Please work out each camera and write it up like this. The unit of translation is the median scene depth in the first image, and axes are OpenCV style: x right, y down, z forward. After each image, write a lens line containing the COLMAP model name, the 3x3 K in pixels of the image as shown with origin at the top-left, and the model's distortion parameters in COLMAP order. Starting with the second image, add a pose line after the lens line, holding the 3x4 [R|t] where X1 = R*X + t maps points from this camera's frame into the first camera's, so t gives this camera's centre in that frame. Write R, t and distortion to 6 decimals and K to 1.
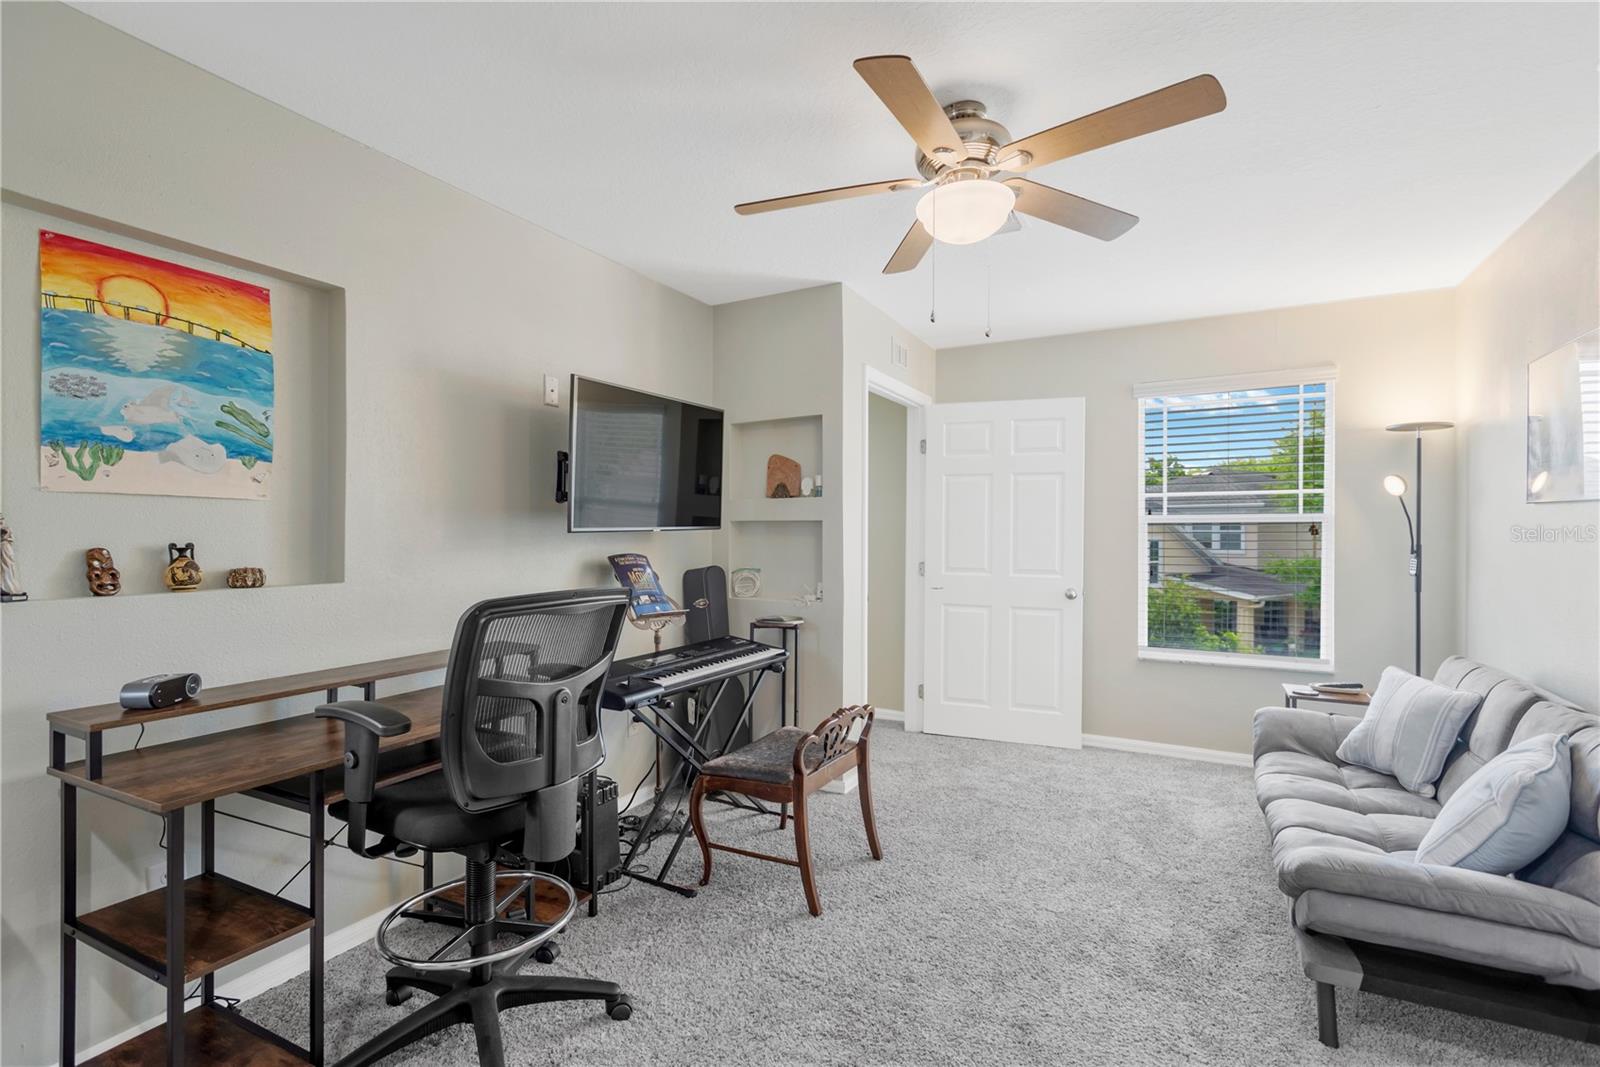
lens RADIAL K [[742.6, 0, 800.4], [0, 742.6, 536.5], [0, 0, 1]] dist [0.008300, -0.000986]
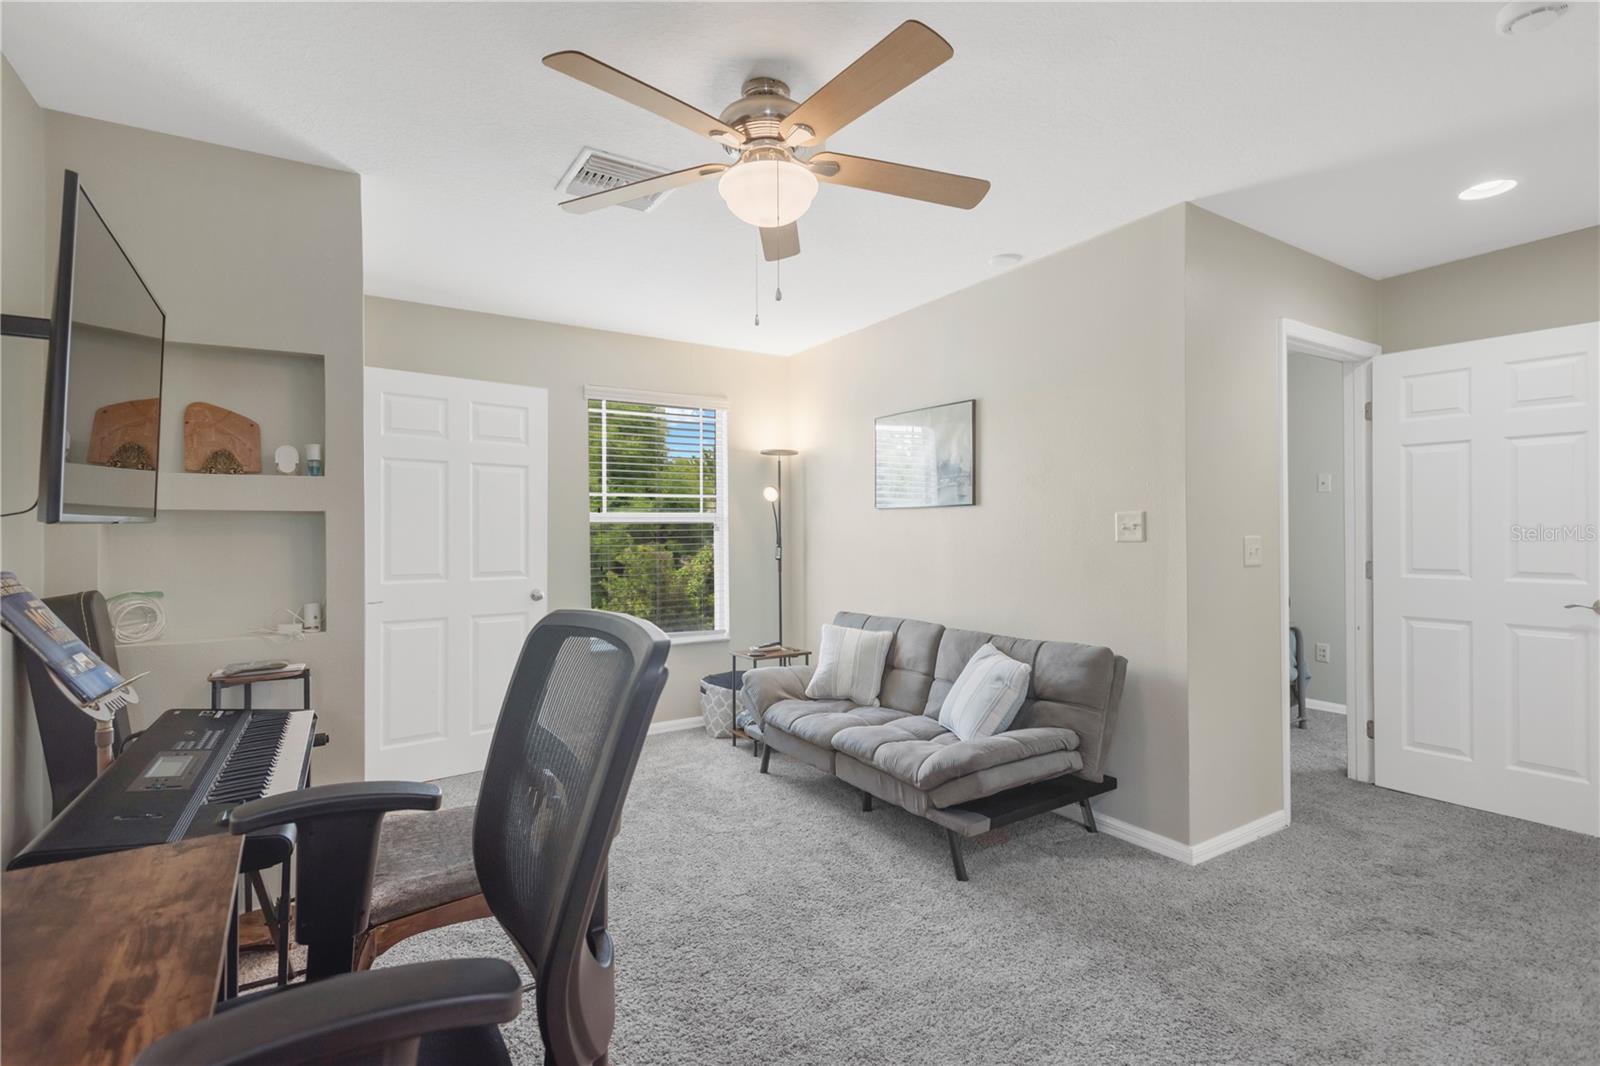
lens RADIAL K [[742.6, 0, 800.3], [0, 742.6, 528.0], [0, 0, 1]] dist [0.008300, -0.000986]
pose [[0.488109, 0.000659, 0.872783, -0.354394], [0.013742, 0.999870, -0.008440, 0.005560], [-0.872675, 0.016114, 0.488036, 0.288295]]
